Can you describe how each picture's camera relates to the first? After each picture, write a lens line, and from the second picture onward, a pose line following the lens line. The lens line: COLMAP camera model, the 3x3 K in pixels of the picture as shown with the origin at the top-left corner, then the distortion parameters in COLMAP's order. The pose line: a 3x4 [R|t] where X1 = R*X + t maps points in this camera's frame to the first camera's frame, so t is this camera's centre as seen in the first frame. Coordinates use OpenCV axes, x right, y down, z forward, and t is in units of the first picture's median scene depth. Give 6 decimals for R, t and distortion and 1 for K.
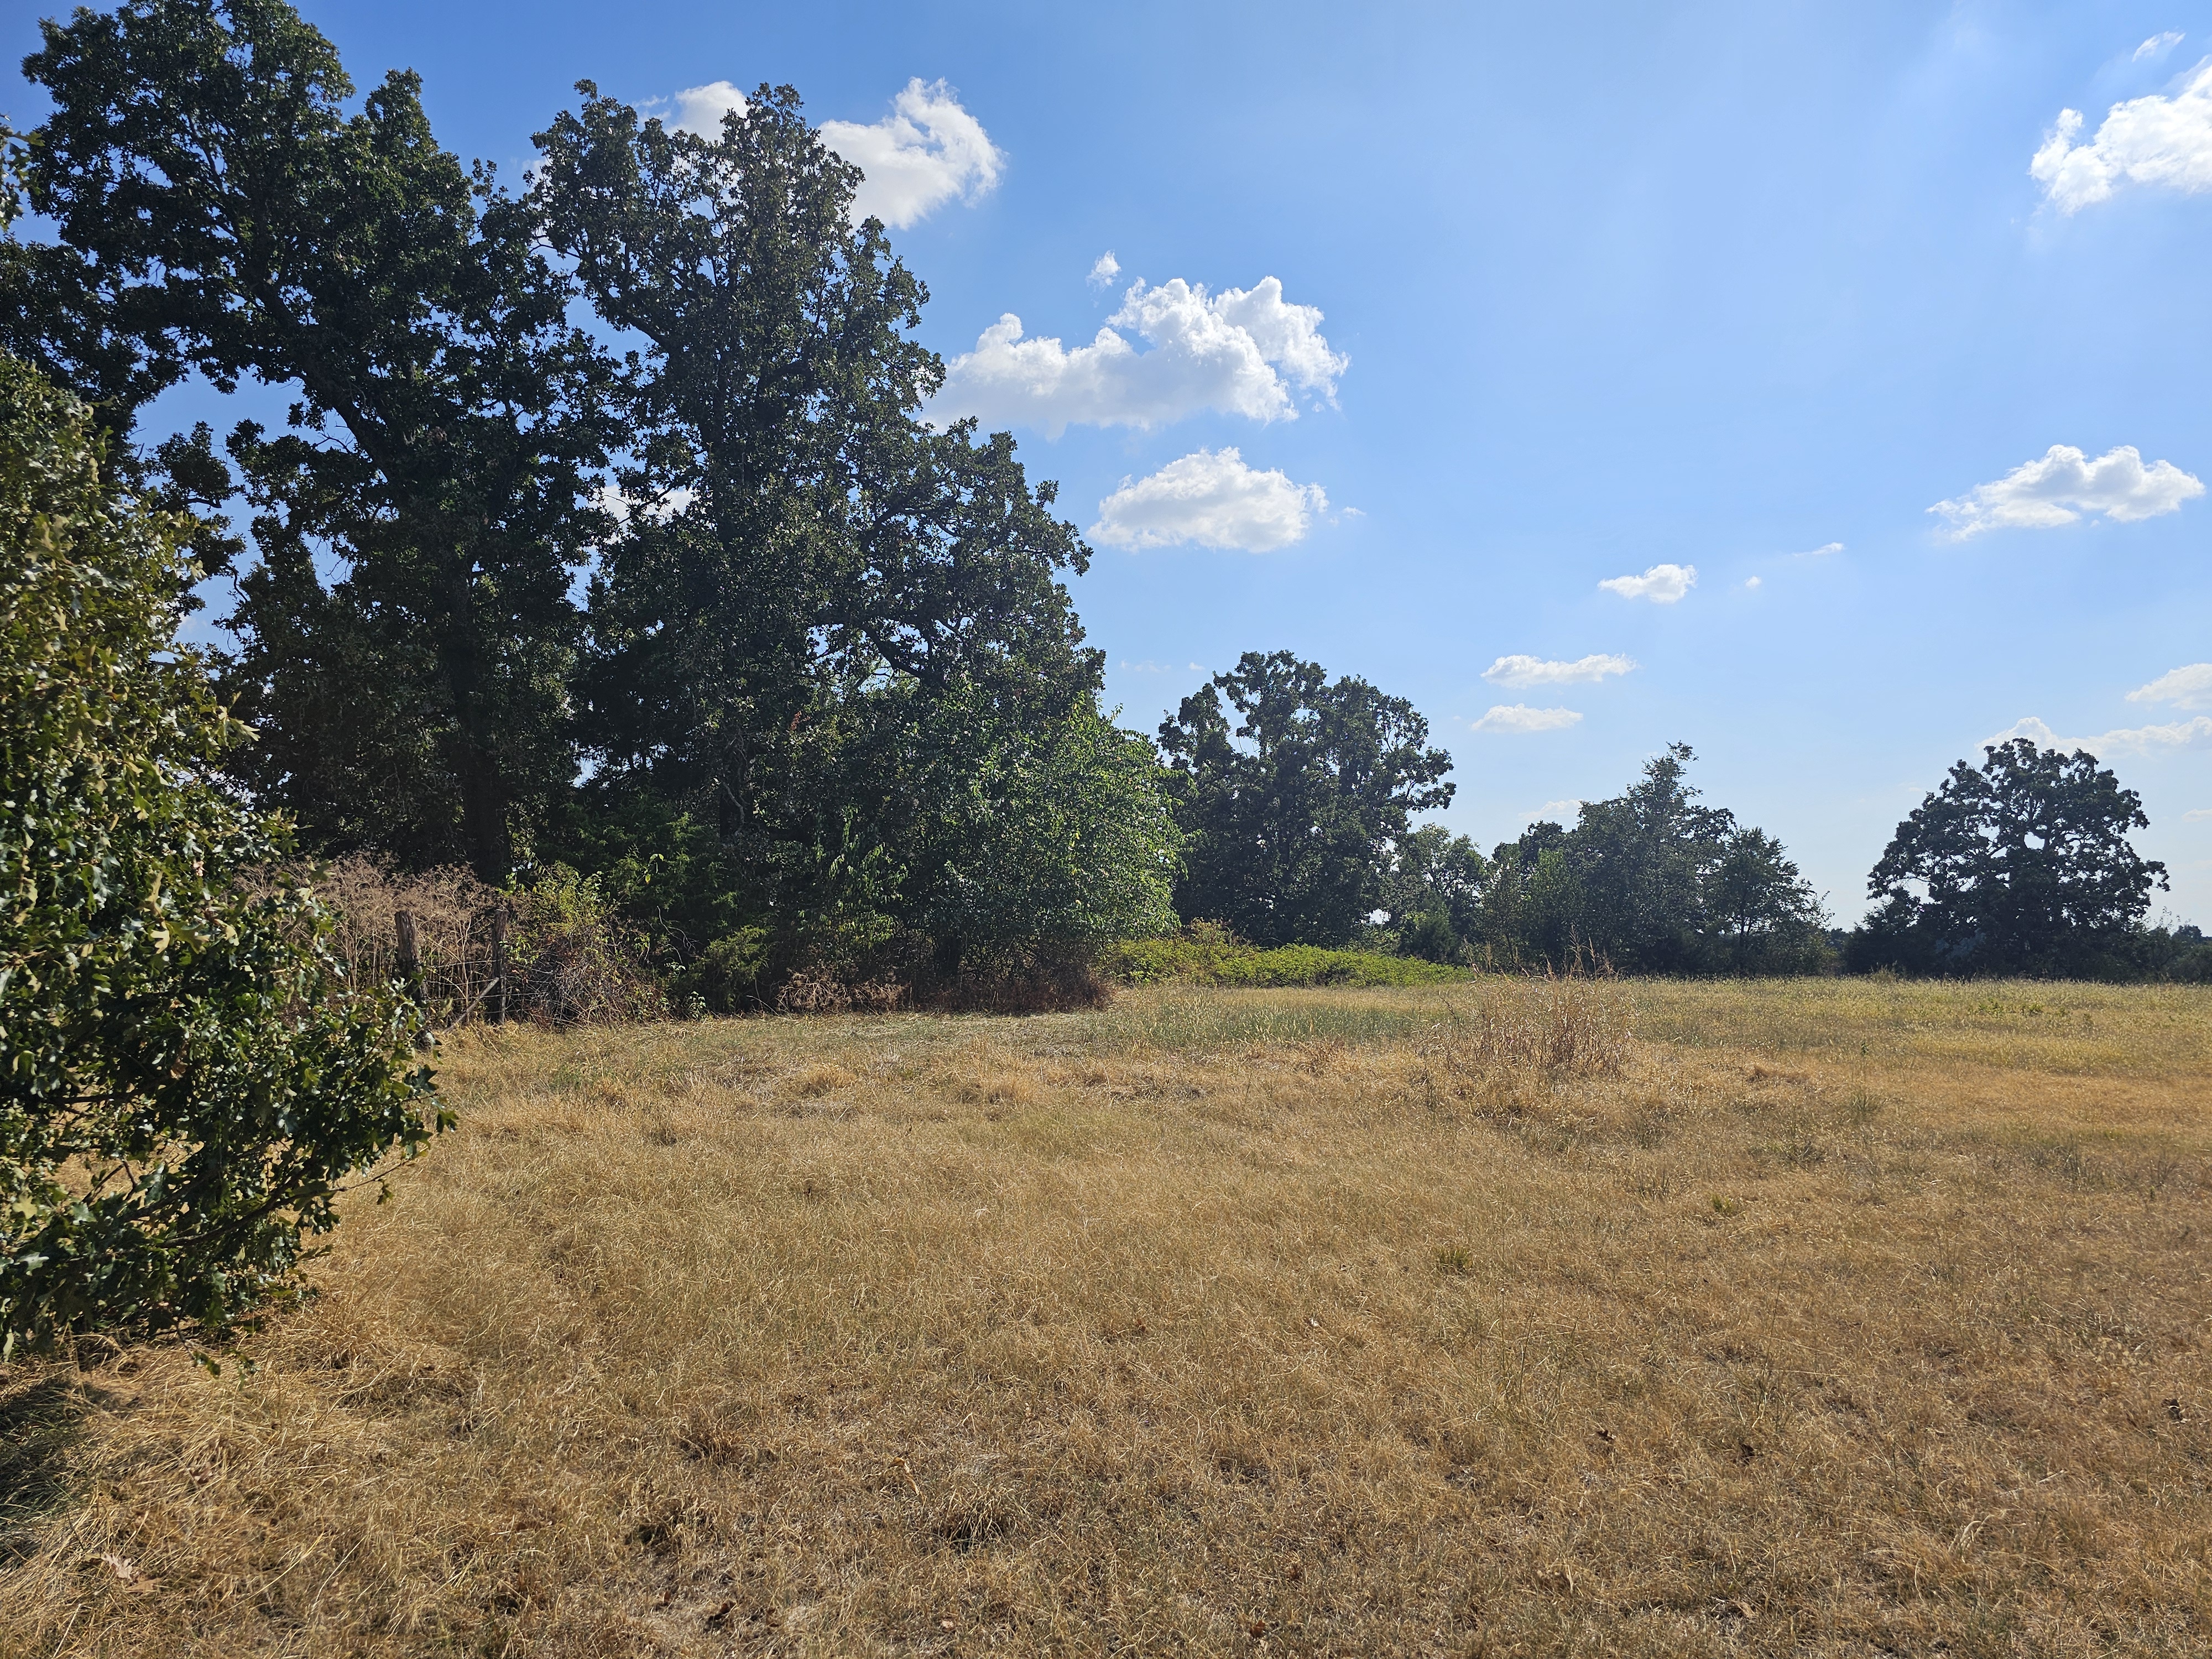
lens RADIAL K [[1468.8, 0, 1101.2], [0, 1468.8, 834.3], [0, 0, 1]] dist [0.047129, -0.045524]
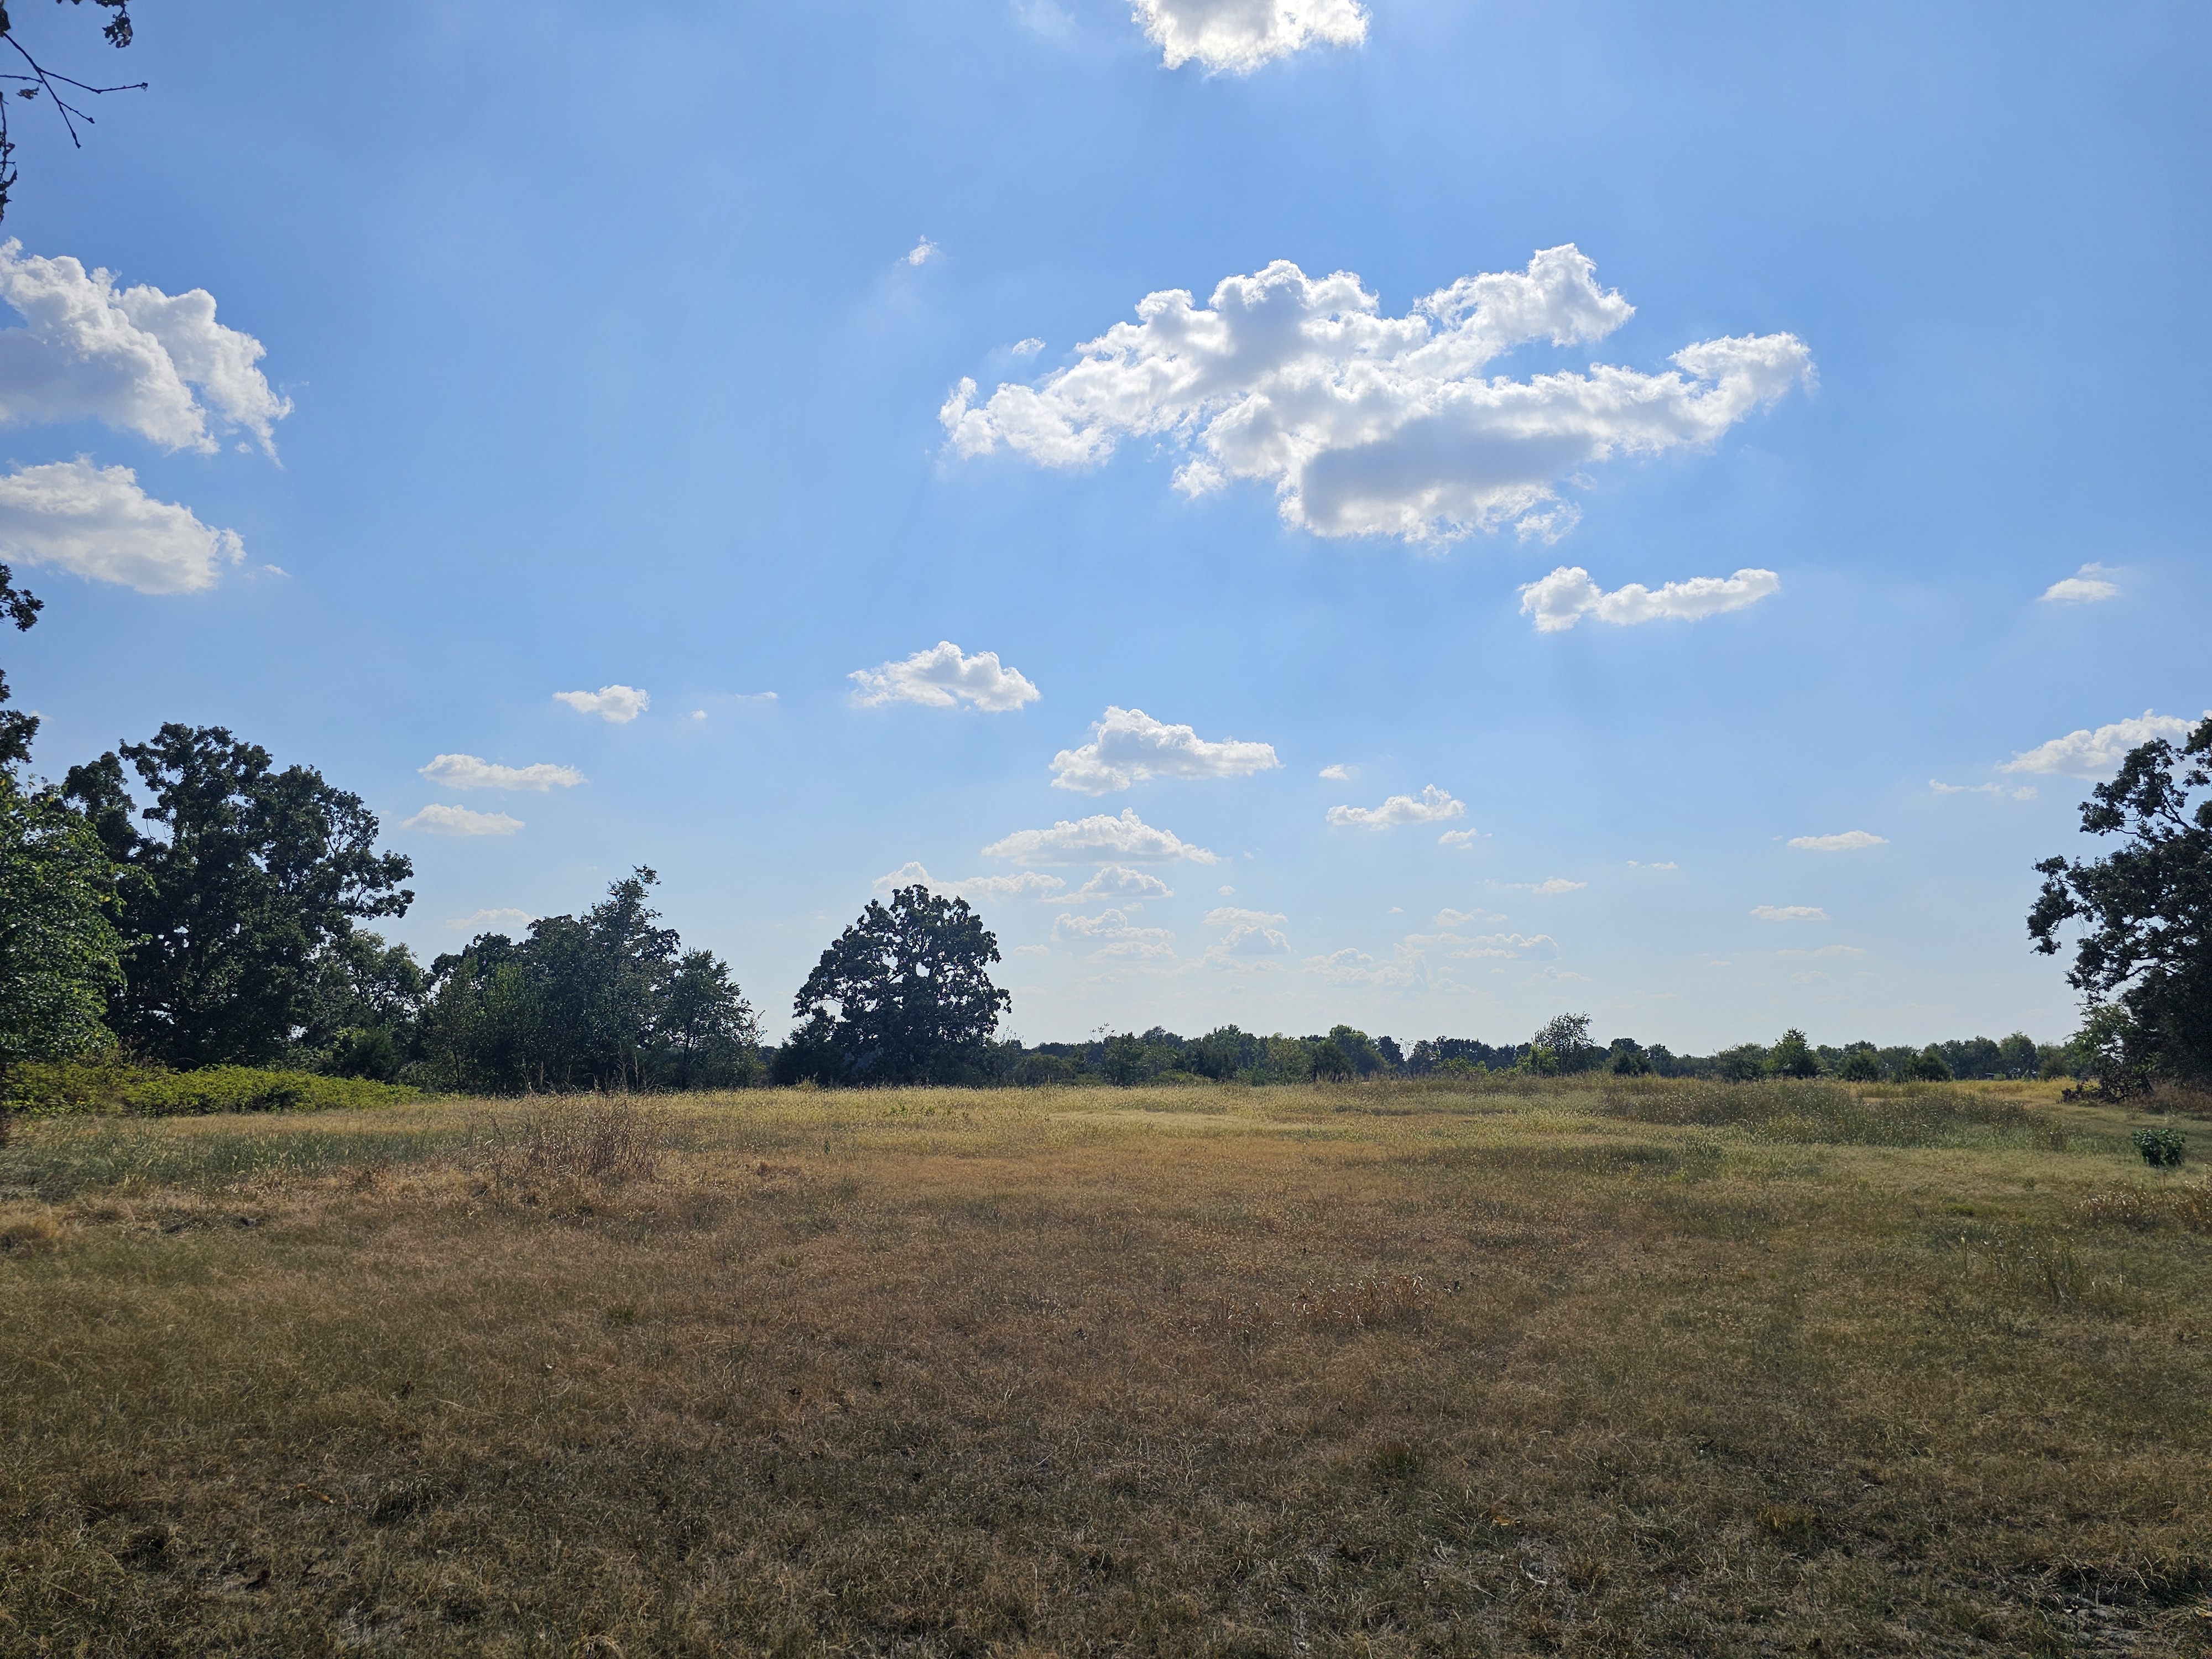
lens RADIAL K [[1468.8, 0, 1128.1], [0, 1468.8, 829.0], [0, 0, 1]] dist [0.047129, -0.045524]
pose [[0.759331, 0.094223, 0.643846, -0.082742], [-0.042071, 0.994499, -0.095922, -0.006468], [-0.649343, 0.045750, 0.759119, -0.074244]]
